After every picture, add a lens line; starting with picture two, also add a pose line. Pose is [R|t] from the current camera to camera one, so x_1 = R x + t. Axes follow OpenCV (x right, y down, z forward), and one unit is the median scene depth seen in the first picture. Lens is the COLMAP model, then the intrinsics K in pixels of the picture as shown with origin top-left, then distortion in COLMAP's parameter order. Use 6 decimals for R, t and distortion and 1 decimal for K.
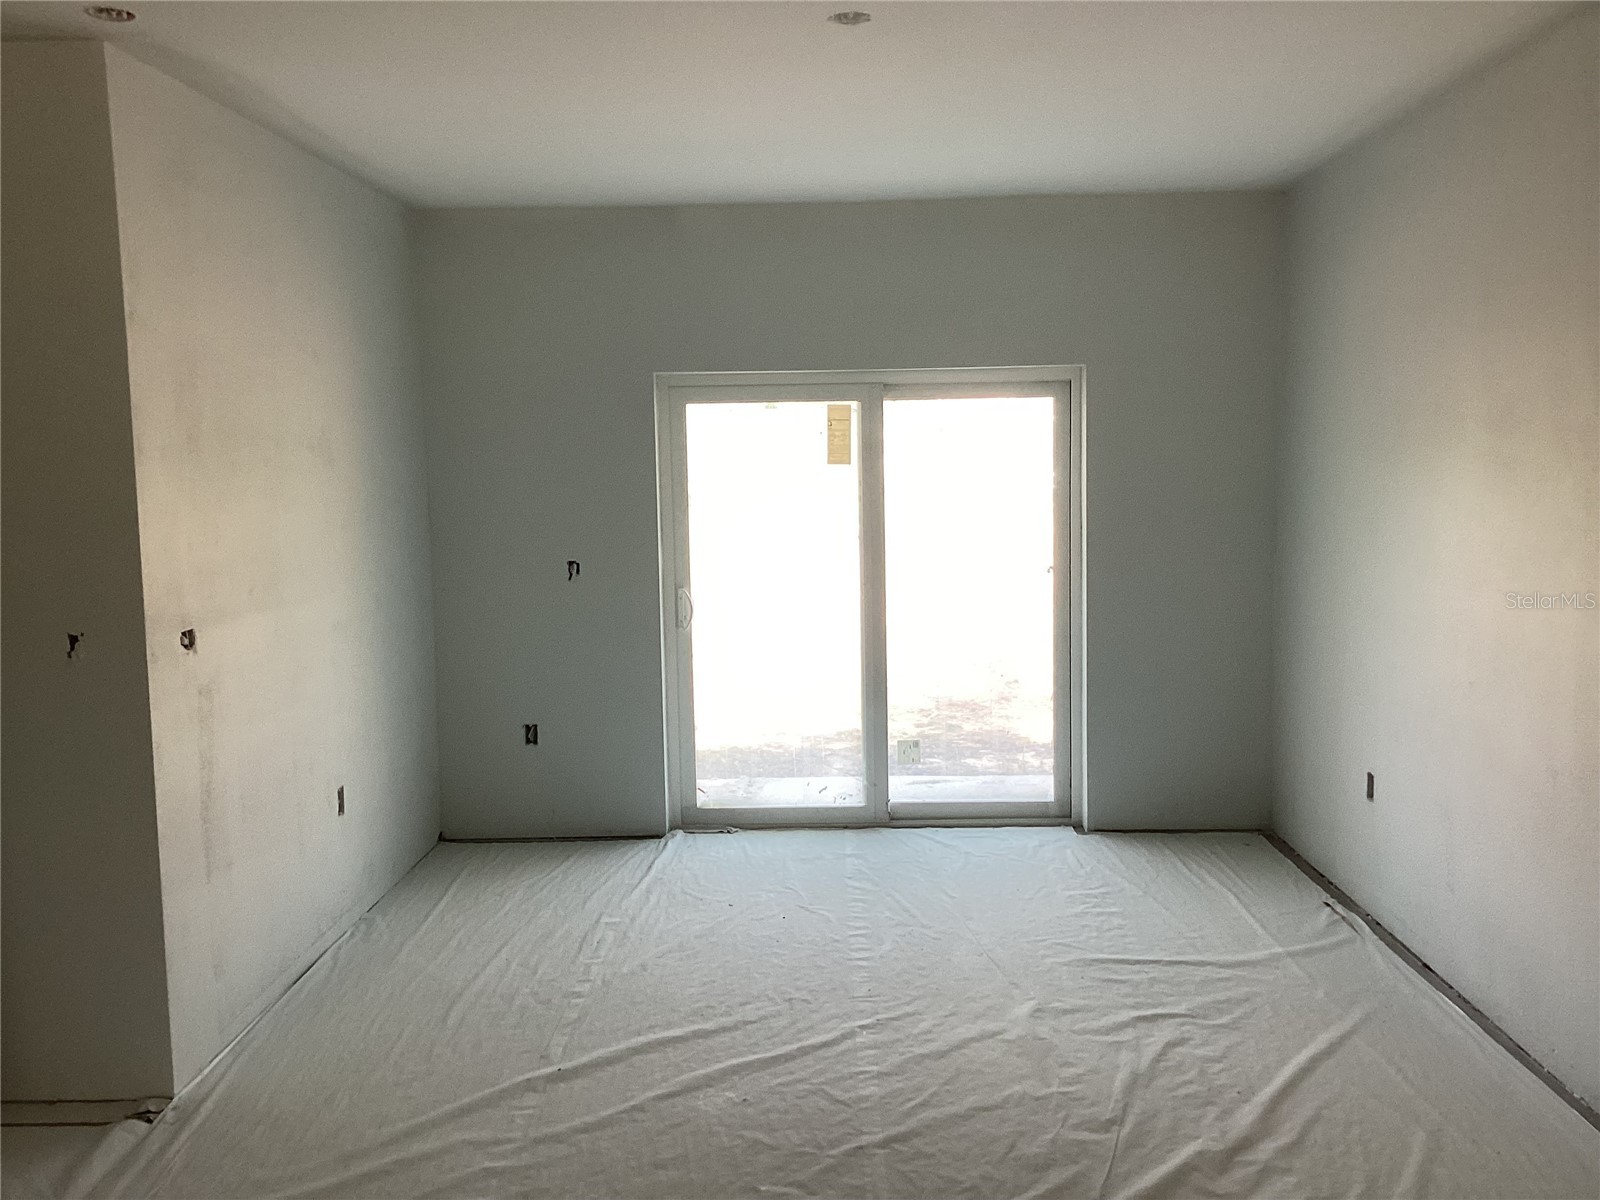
lens RADIAL K [[1424.0, 0, 803.7], [0, 1424.0, 596.2], [0, 0, 1]] dist [-0.057240, -0.015509]
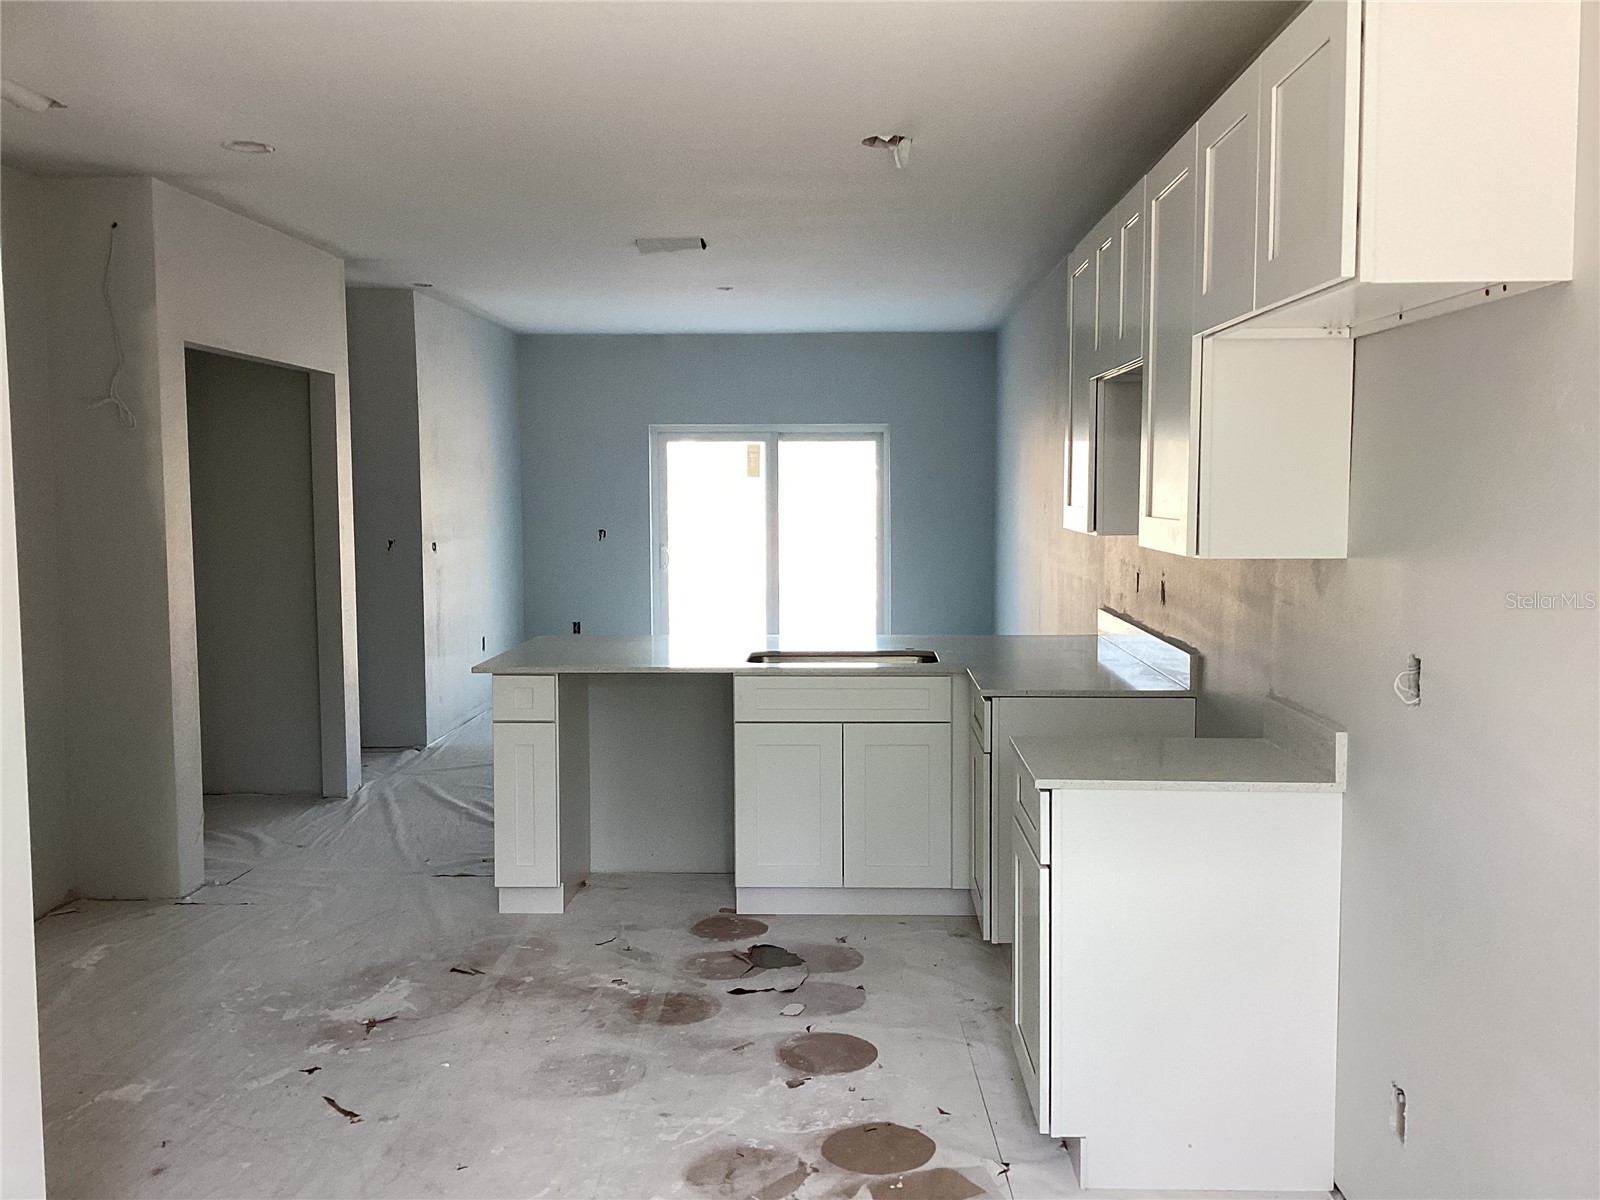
lens RADIAL K [[1424.0, 0, 797.6], [0, 1424.0, 600.4], [0, 0, 1]] dist [-0.057240, -0.015509]
pose [[0.999794, 0.017575, -0.010186, 0.101610], [-0.017727, 0.999730, -0.015024, 0.086312], [0.009919, 0.015201, 0.999835, -0.770630]]
